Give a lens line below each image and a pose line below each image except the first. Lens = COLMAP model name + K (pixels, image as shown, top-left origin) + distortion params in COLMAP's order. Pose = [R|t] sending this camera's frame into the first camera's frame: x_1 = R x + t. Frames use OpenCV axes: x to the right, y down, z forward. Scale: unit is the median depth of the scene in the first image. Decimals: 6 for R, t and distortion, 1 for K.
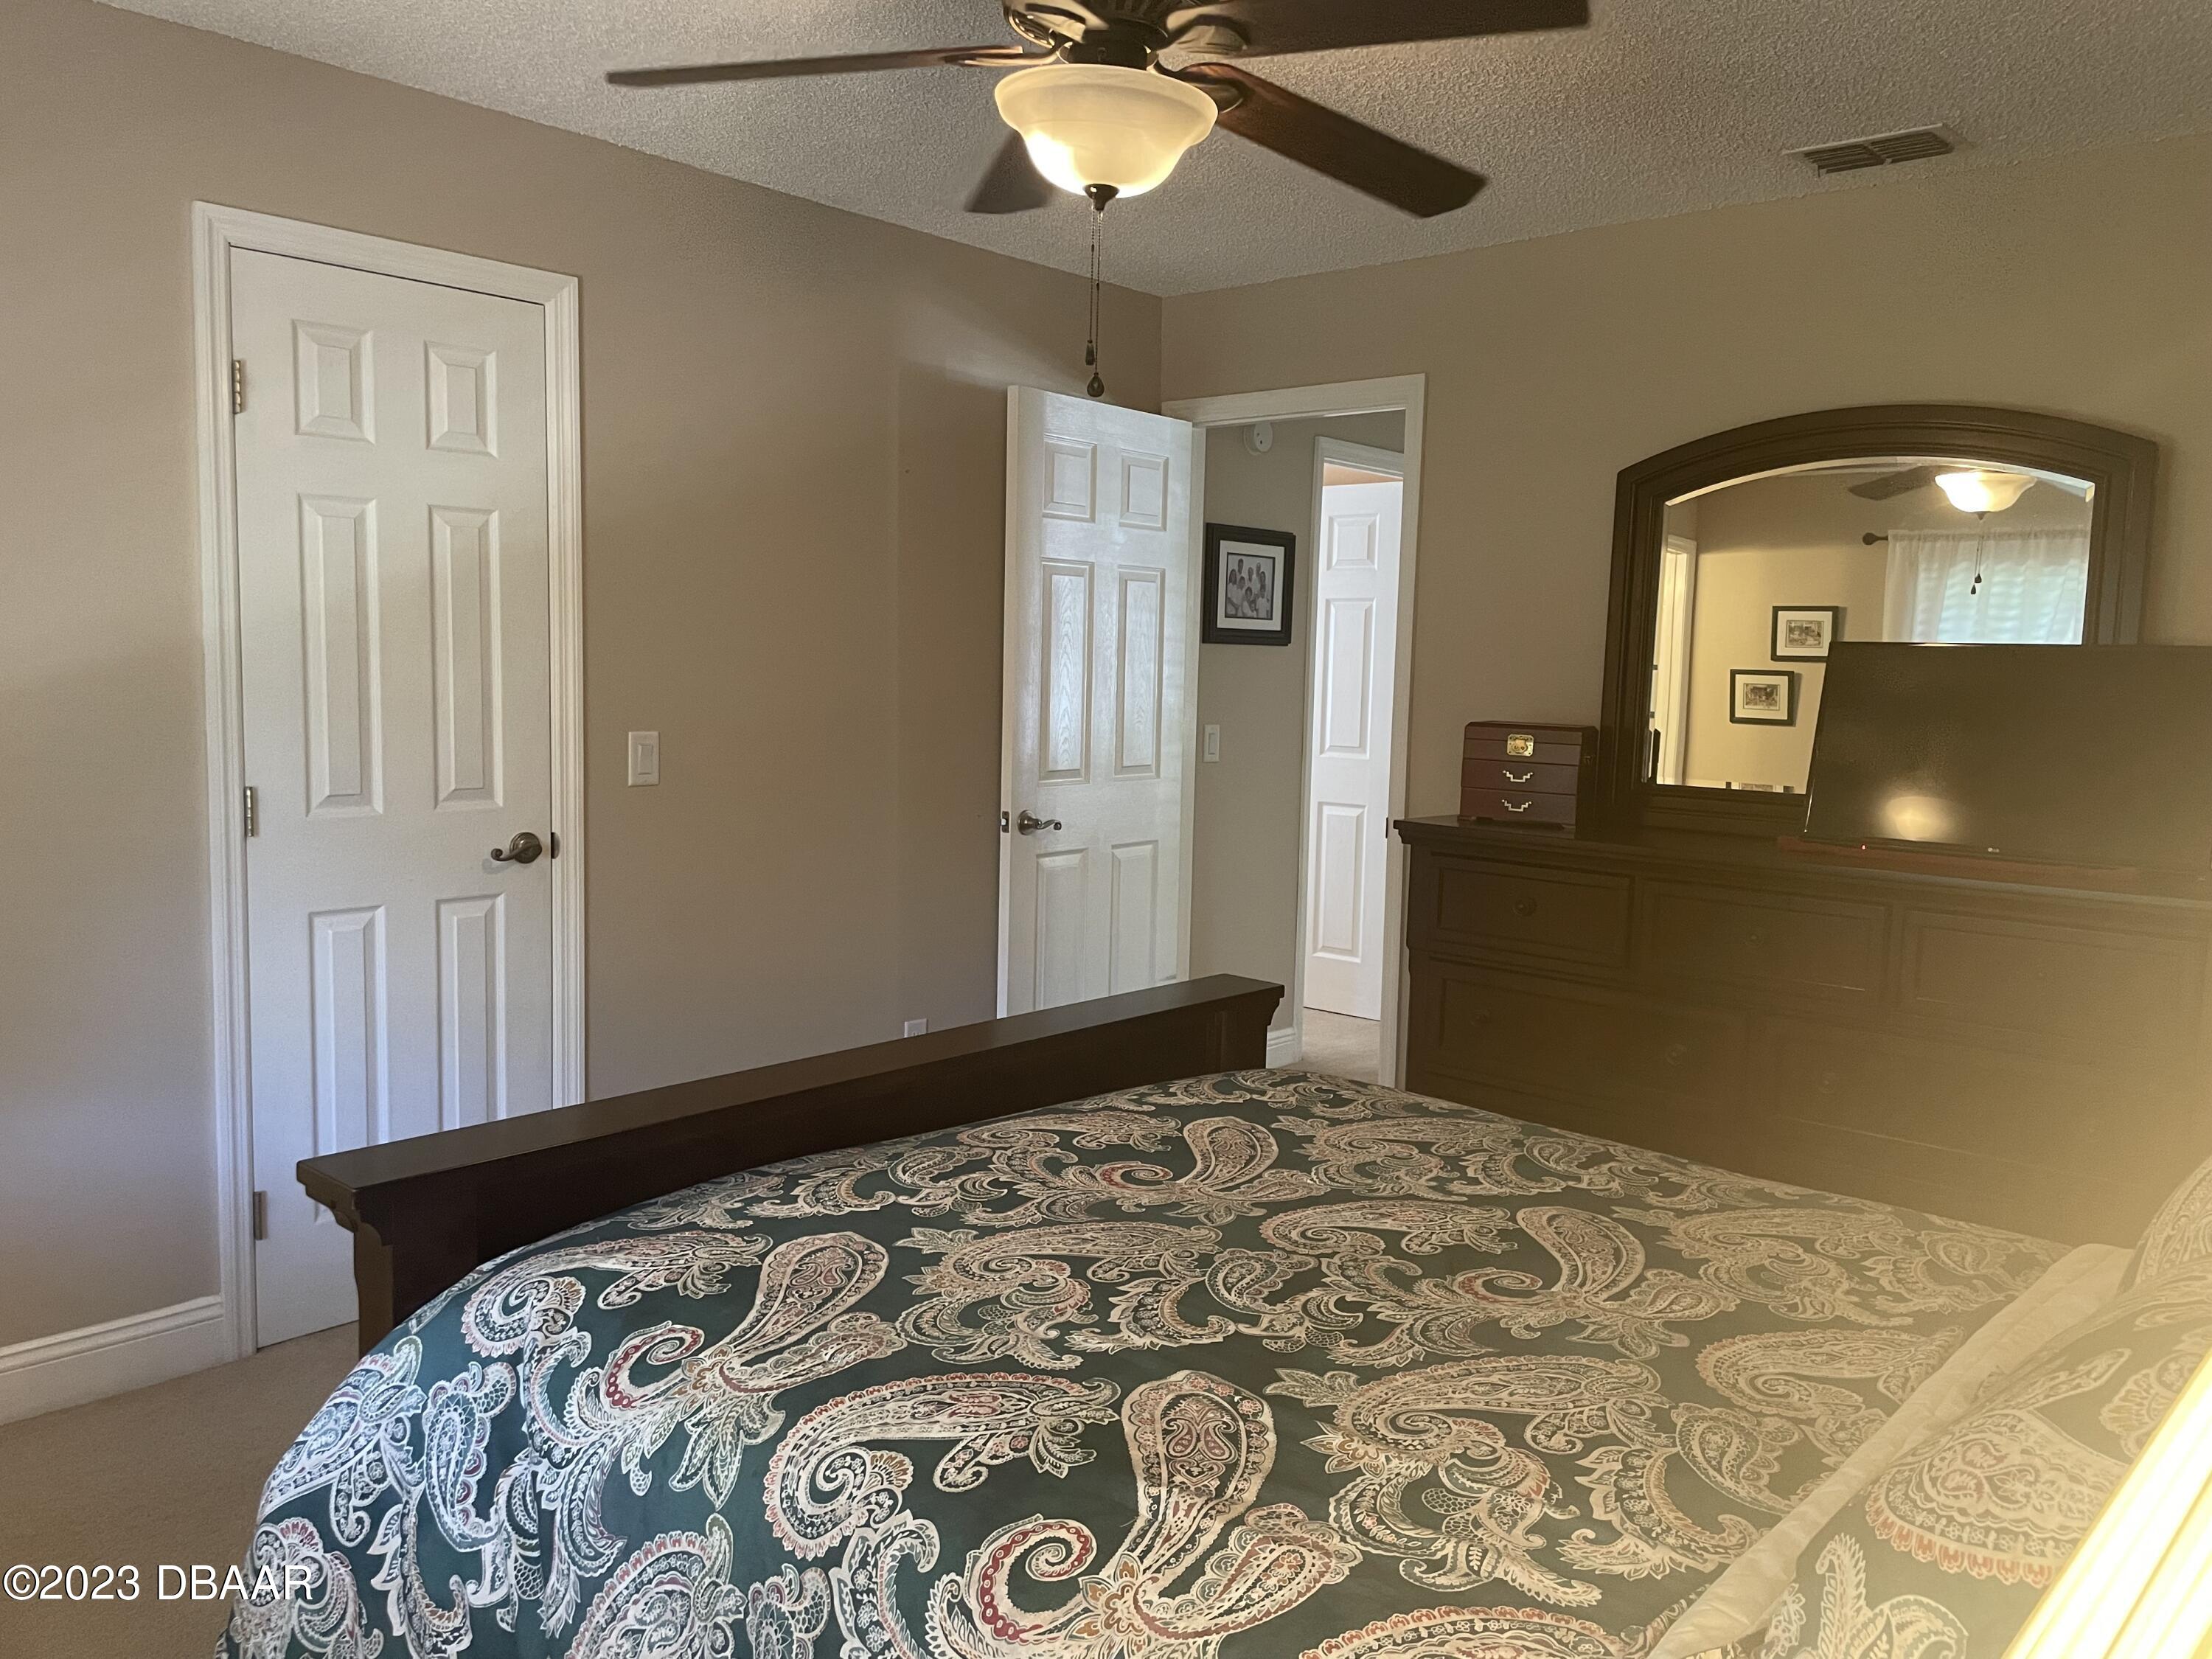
lens RADIAL K [[1684.2, 0, 1106.0], [0, 1684.2, 829.5], [0, 0, 1]] dist [-0.000067, -0.000500]
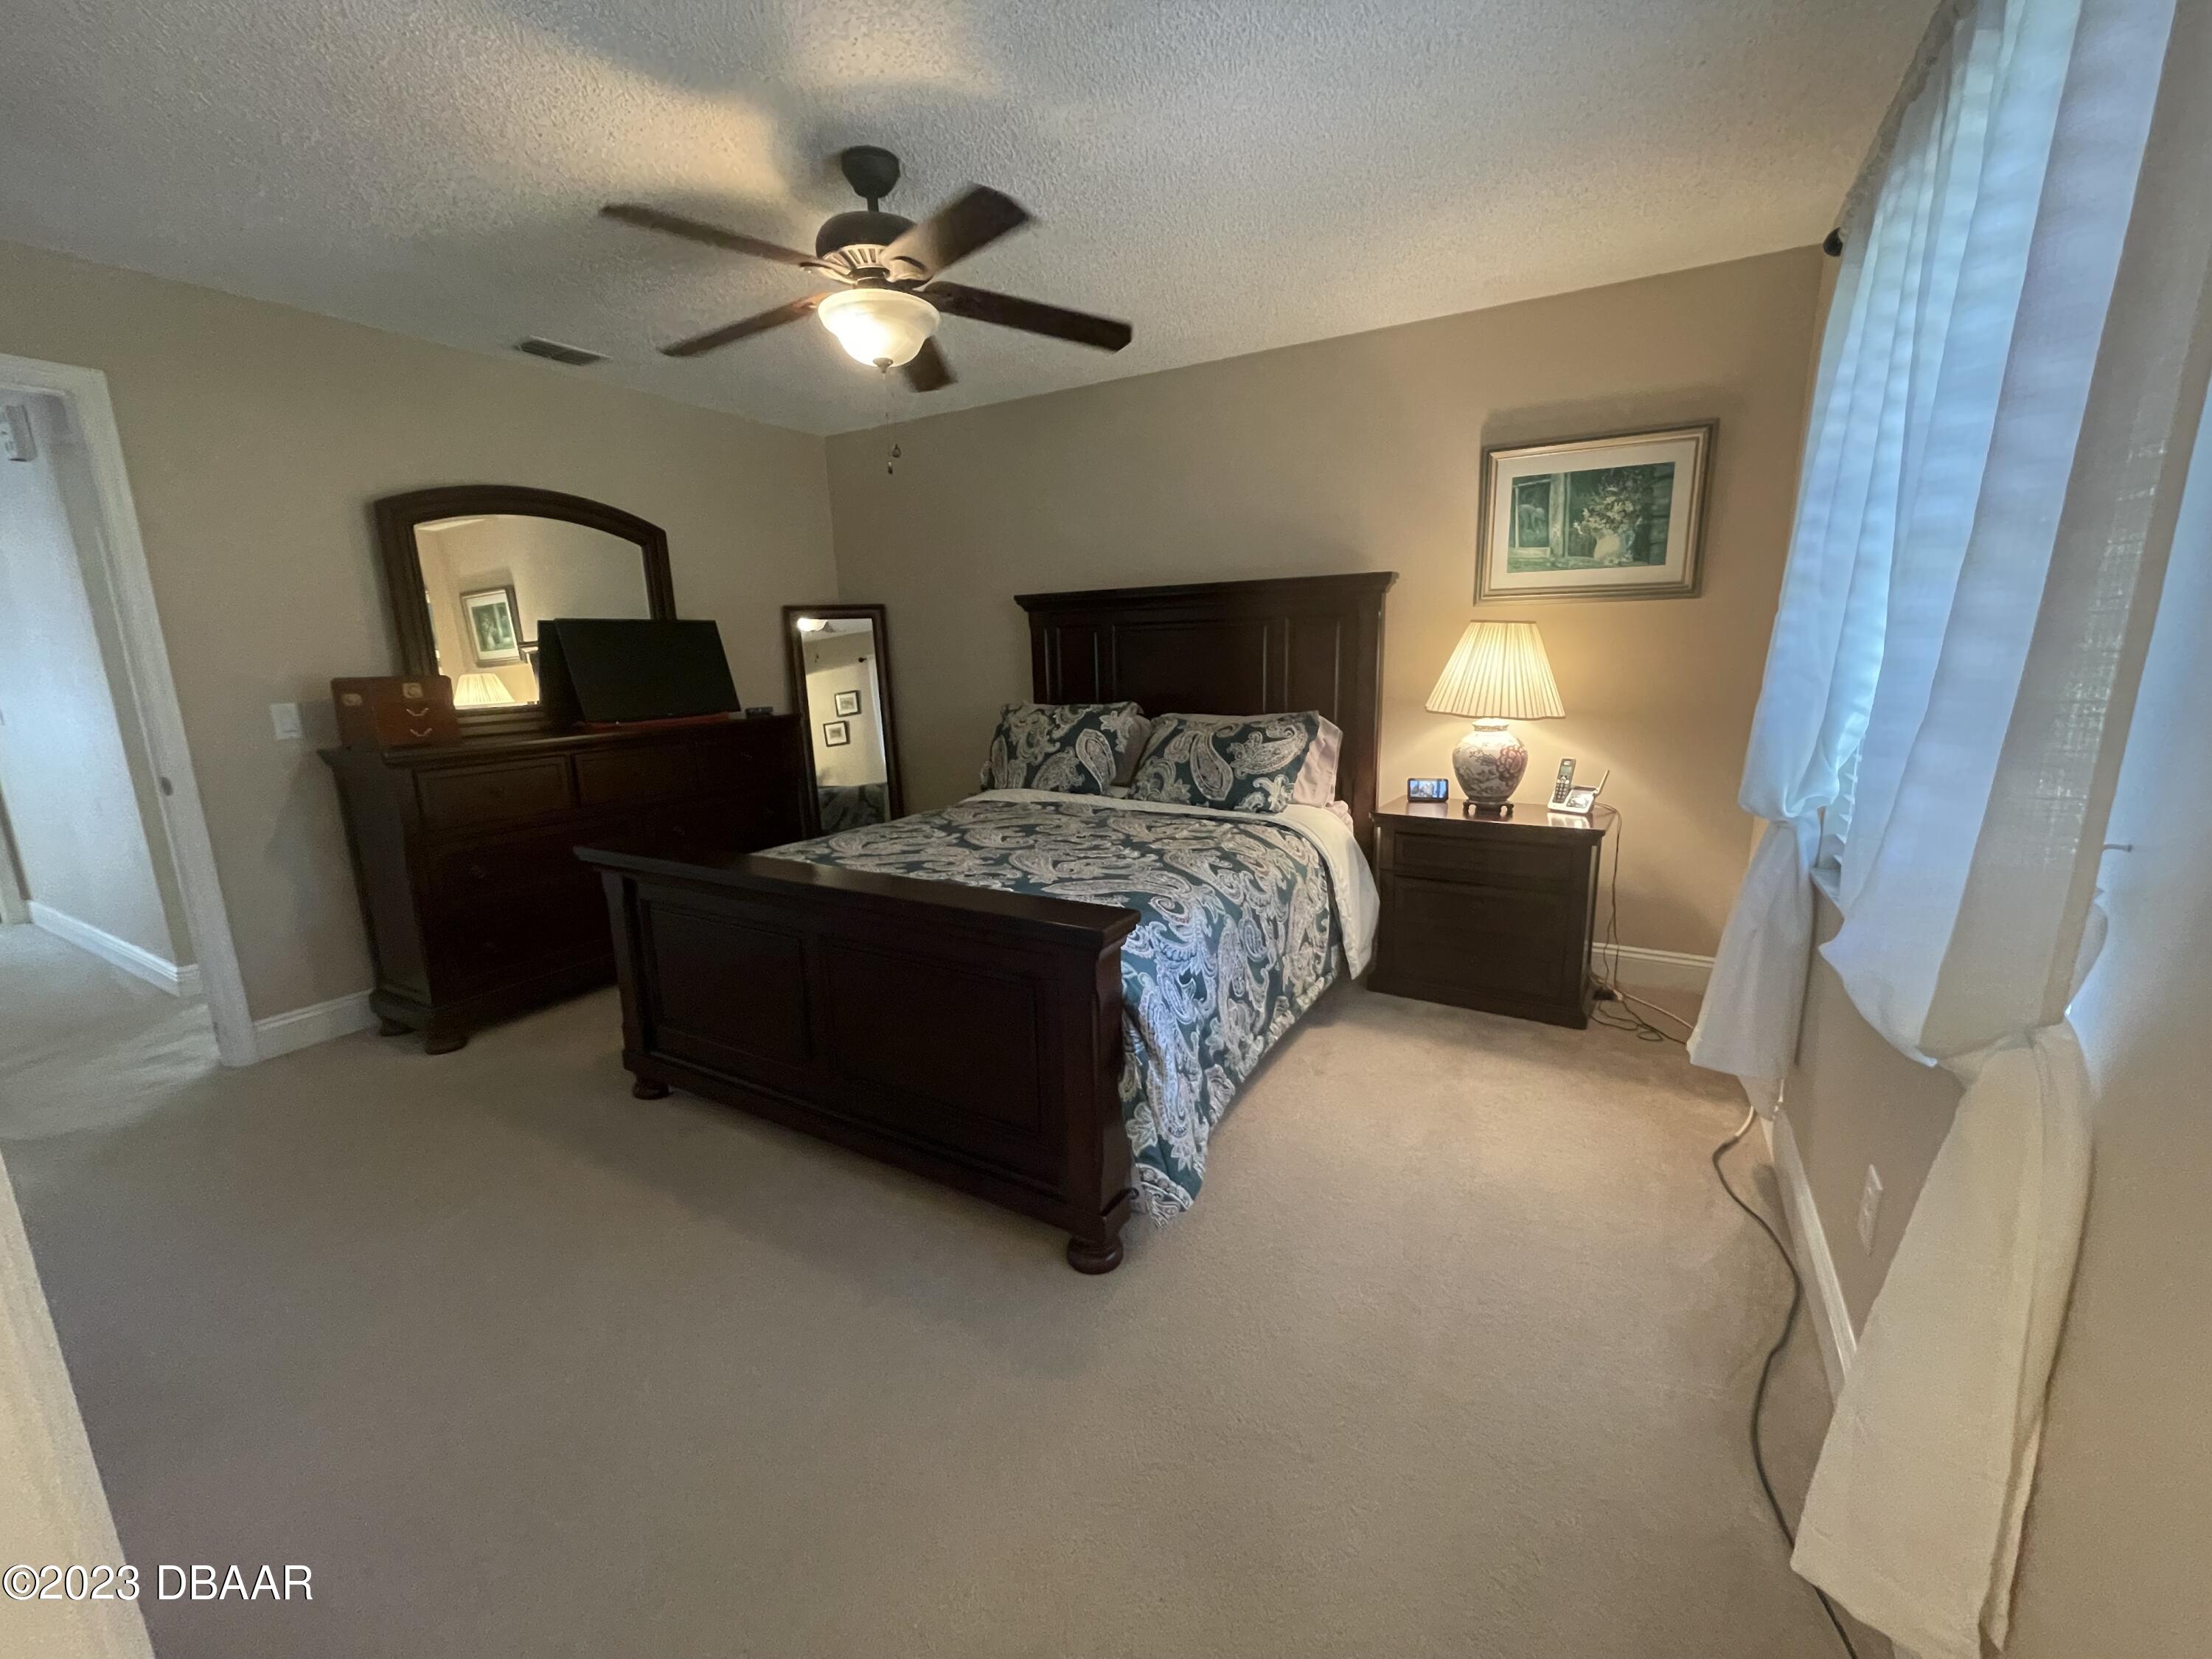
lens RADIAL K [[899.9, 0, 1106.0], [0, 899.9, 829.5], [0, 0, 1]] dist [-0.000259, -0.000044]
pose [[-0.208751, -0.219842, 0.952939, -1.323012], [0.112568, 0.962528, 0.246713, -0.118532], [-0.971469, 0.158772, -0.176181, 1.166833]]
